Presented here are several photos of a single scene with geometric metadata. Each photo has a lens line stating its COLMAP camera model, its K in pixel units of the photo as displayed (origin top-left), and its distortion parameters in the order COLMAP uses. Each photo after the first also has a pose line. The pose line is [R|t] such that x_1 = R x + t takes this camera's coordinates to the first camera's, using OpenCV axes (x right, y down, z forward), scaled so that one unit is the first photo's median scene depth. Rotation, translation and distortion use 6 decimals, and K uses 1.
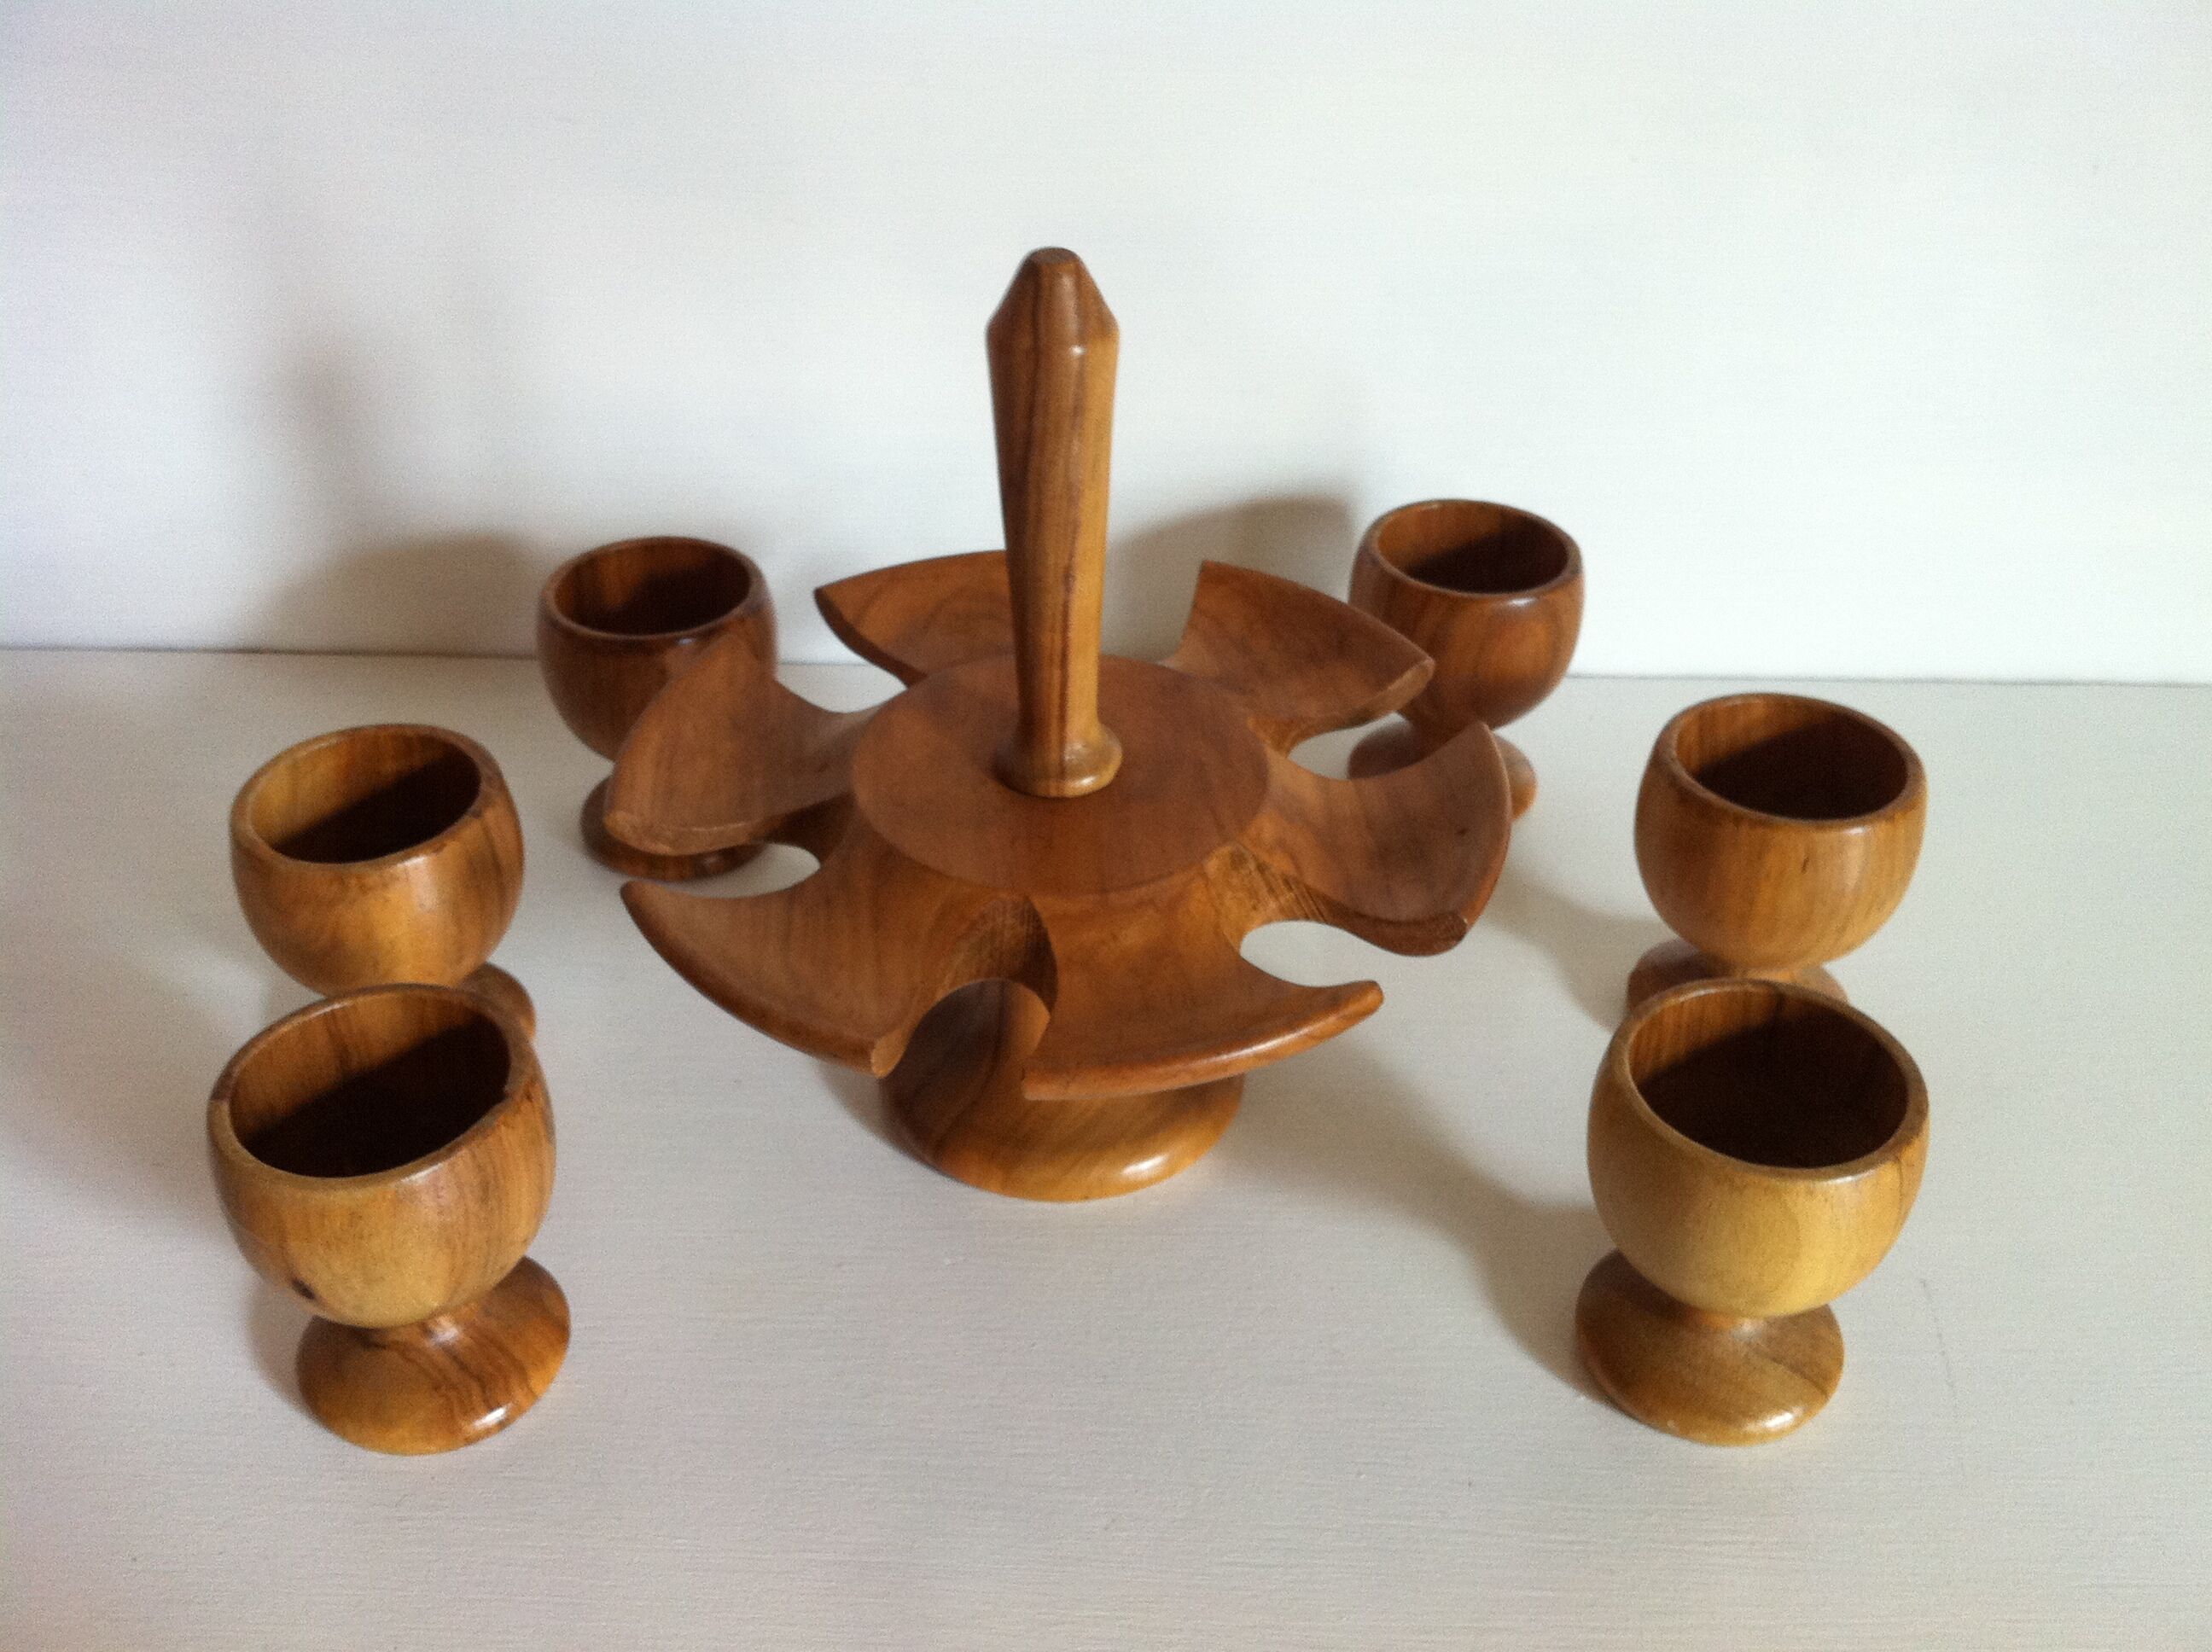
lens RADIAL K [[1889.8, 0, 1135.7], [0, 1889.8, 824.4], [0, 0, 1]] dist [-0.005336, -0.000879]
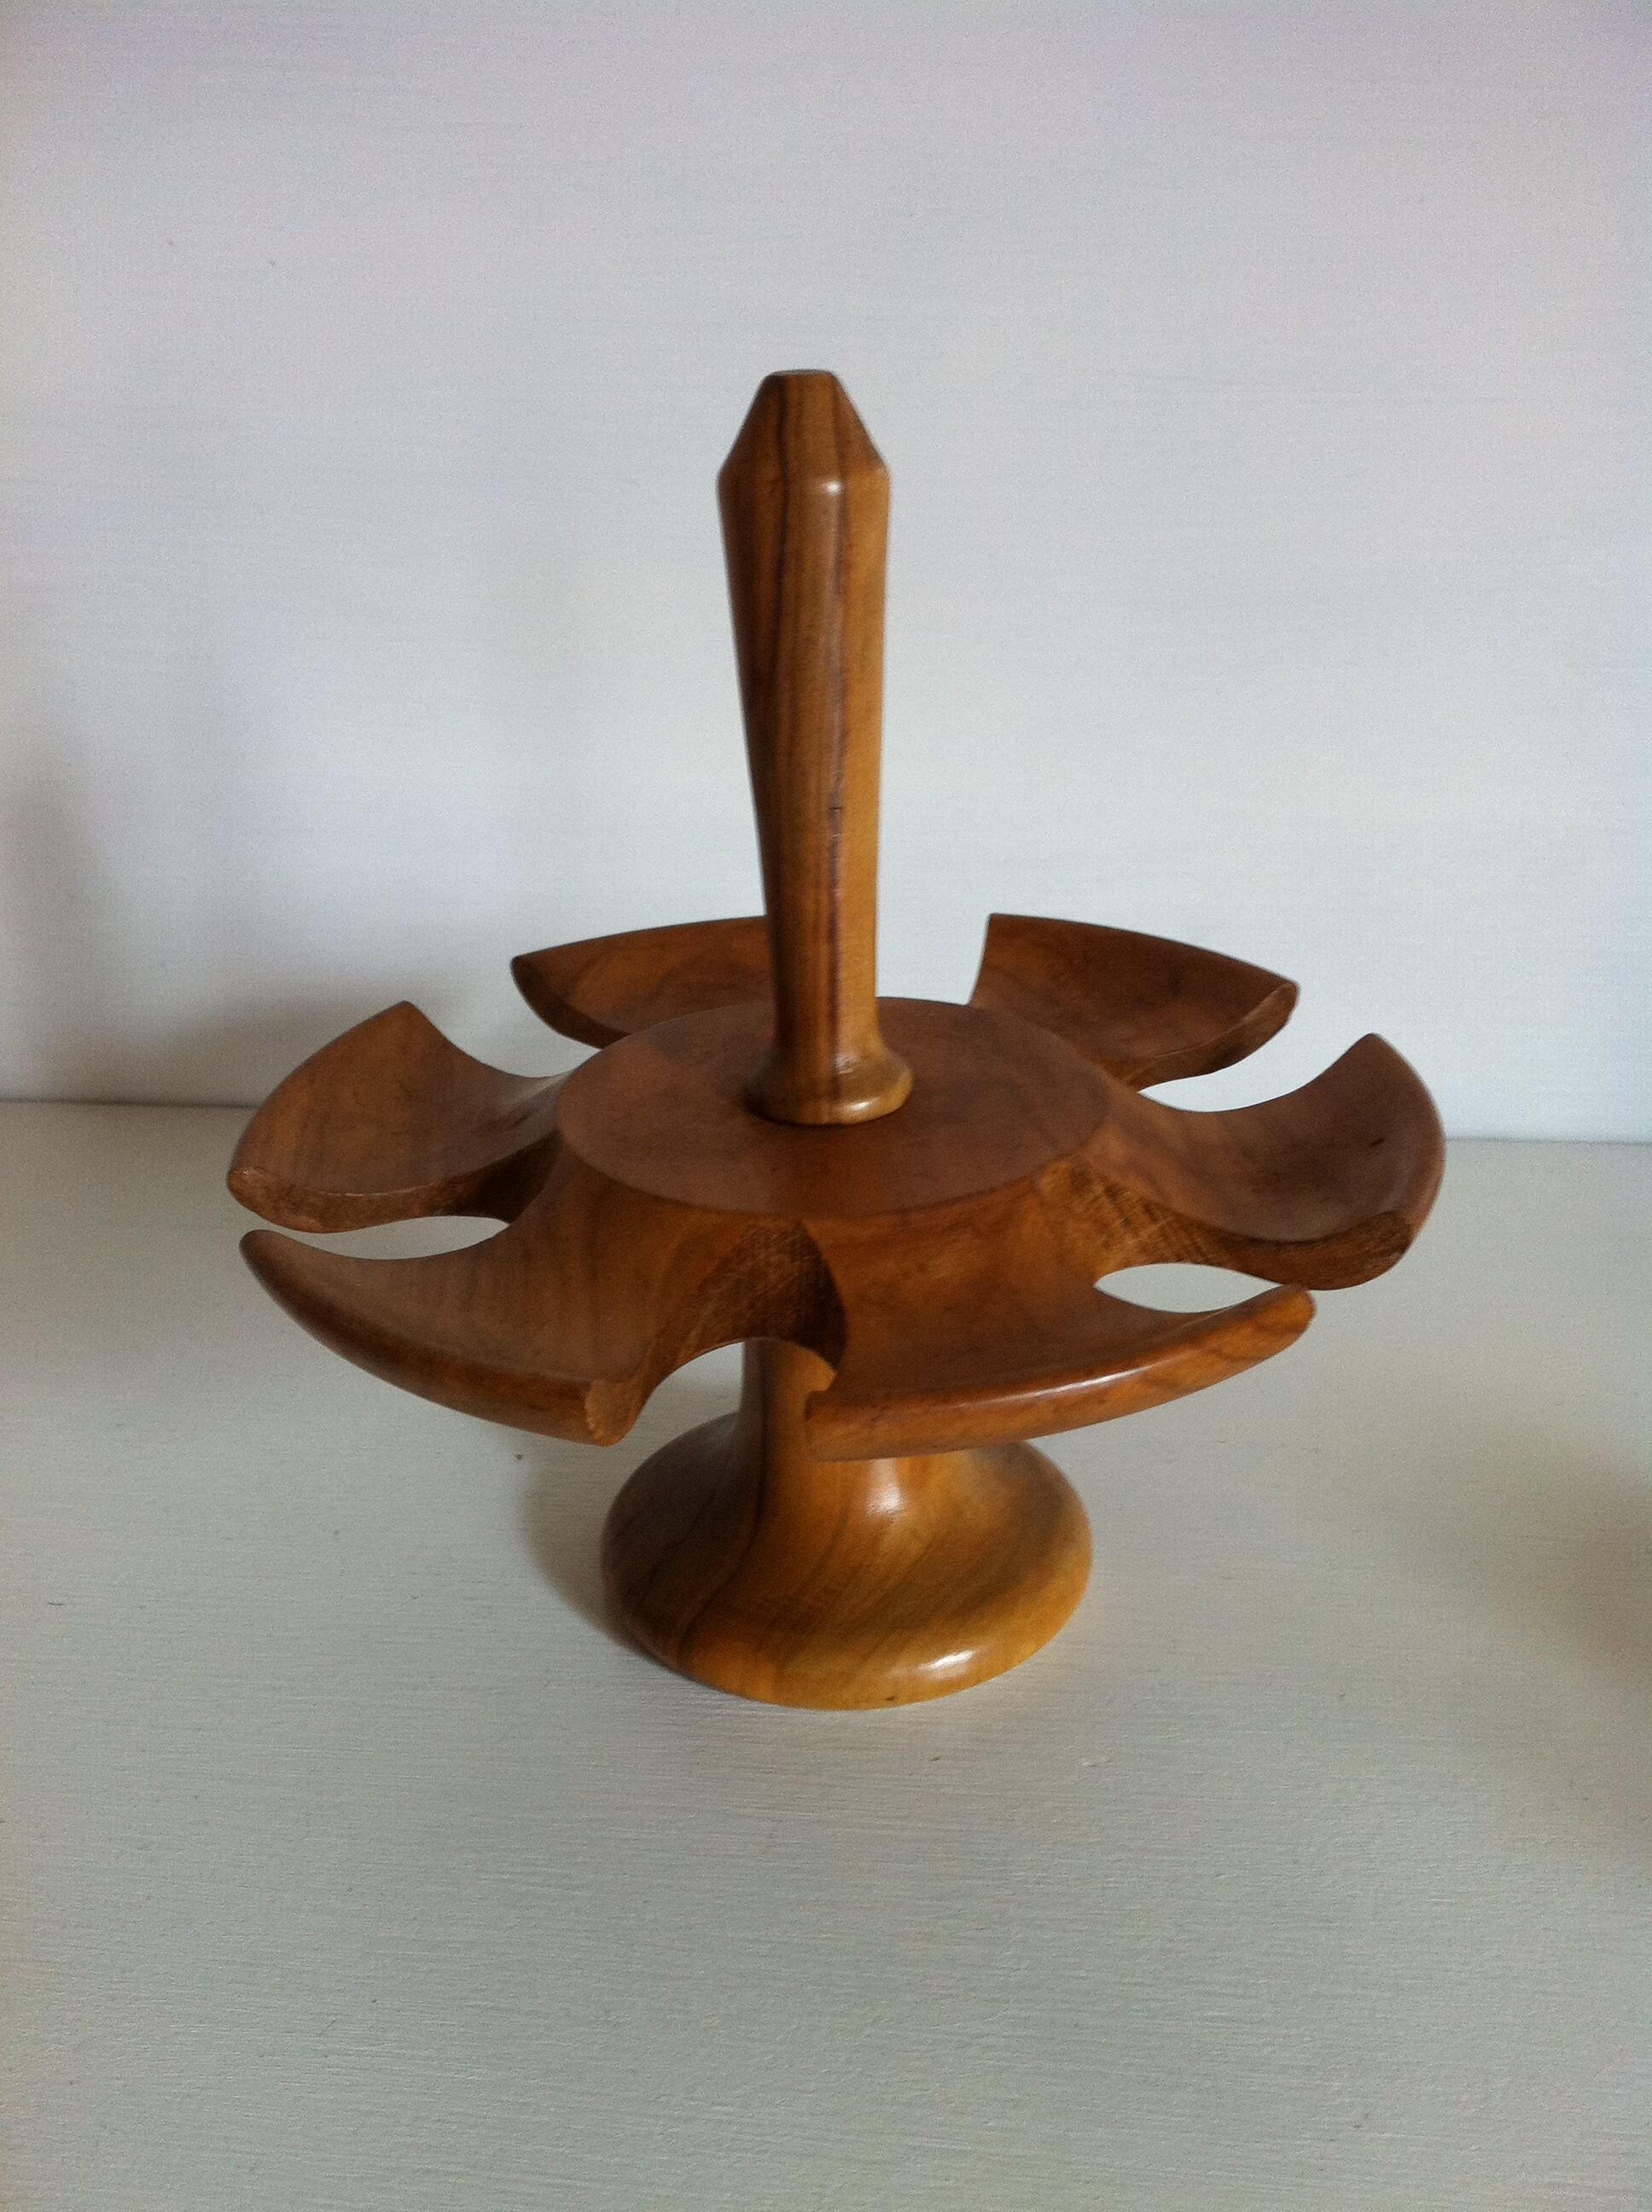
lens RADIAL K [[1921.9, 0, 827.1], [0, 1921.9, 1159.7], [0, 0, 1]] dist [0.077166, -0.302473]
pose [[0.998740, -0.048079, -0.014381, -0.033481], [0.043795, 0.974962, -0.218017, 0.171217], [0.024503, 0.217113, 0.975839, 0.263349]]
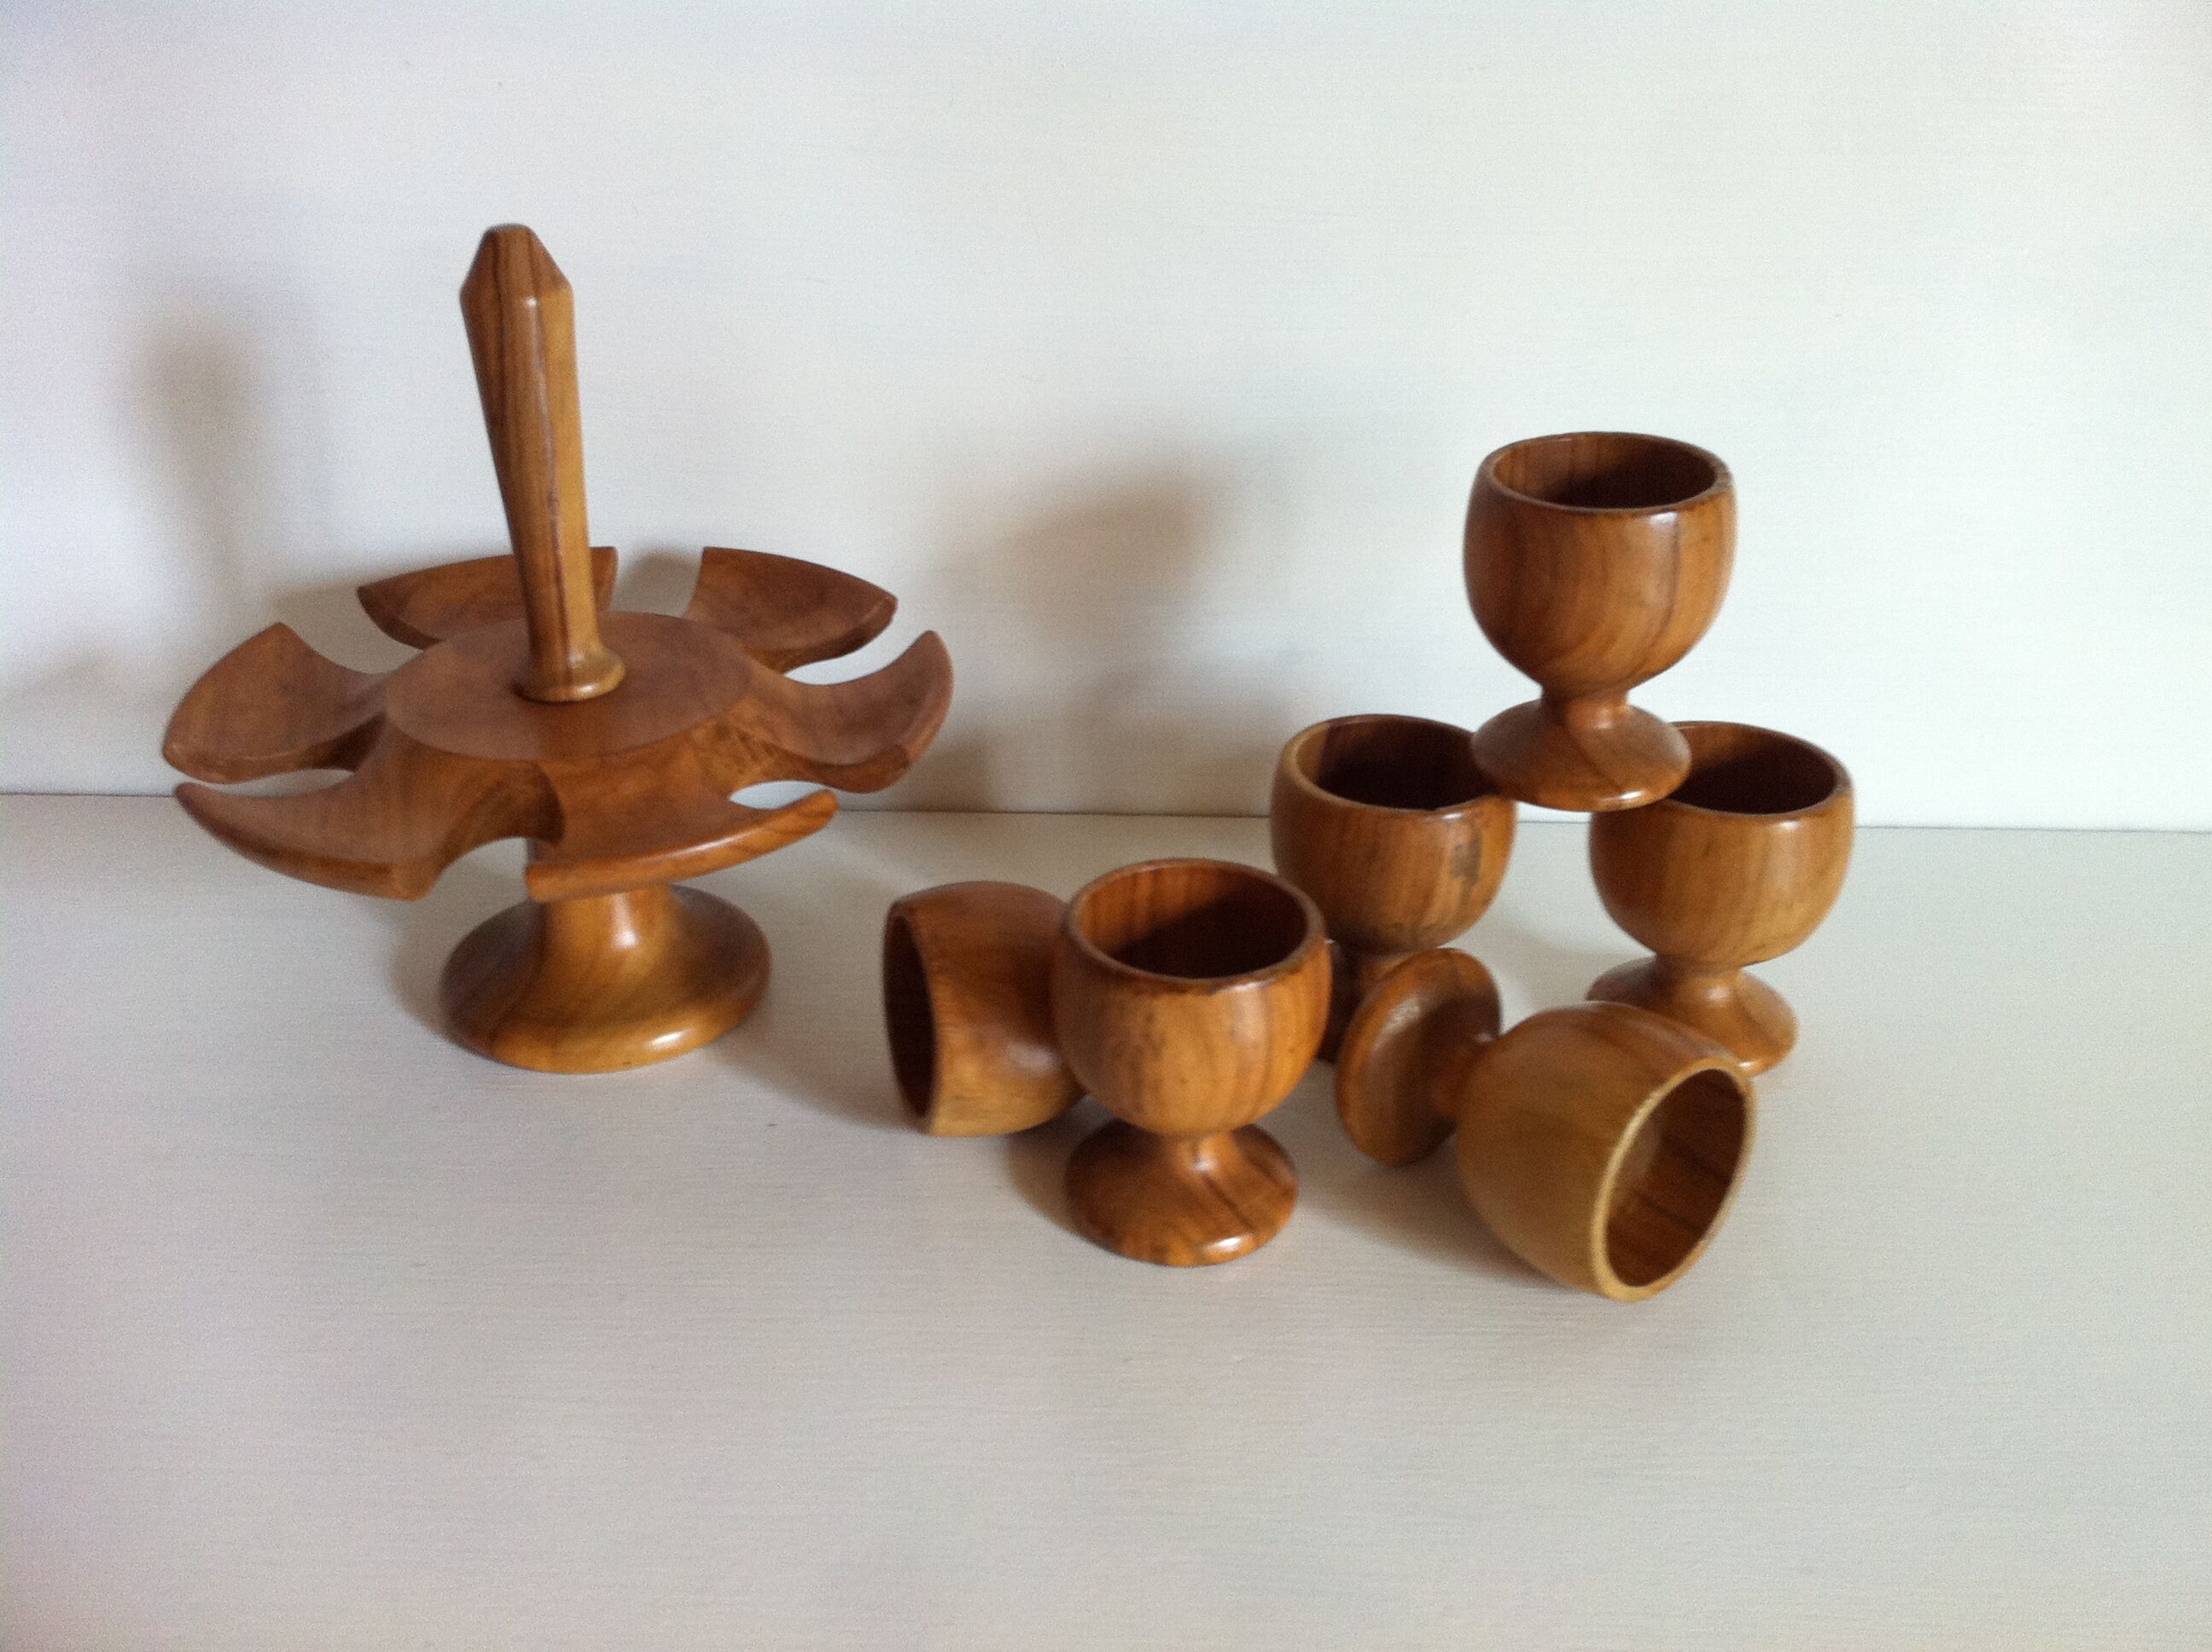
lens RADIAL K [[1899.8, 0, 1032.5], [0, 1899.8, 828.3], [0, 0, 1]] dist [0.135332, -0.387764]
pose [[0.989456, -0.090502, 0.113074, 0.106467], [0.106460, 0.983811, -0.144162, 0.273166], [-0.098196, 0.154680, 0.983073, -0.189234]]
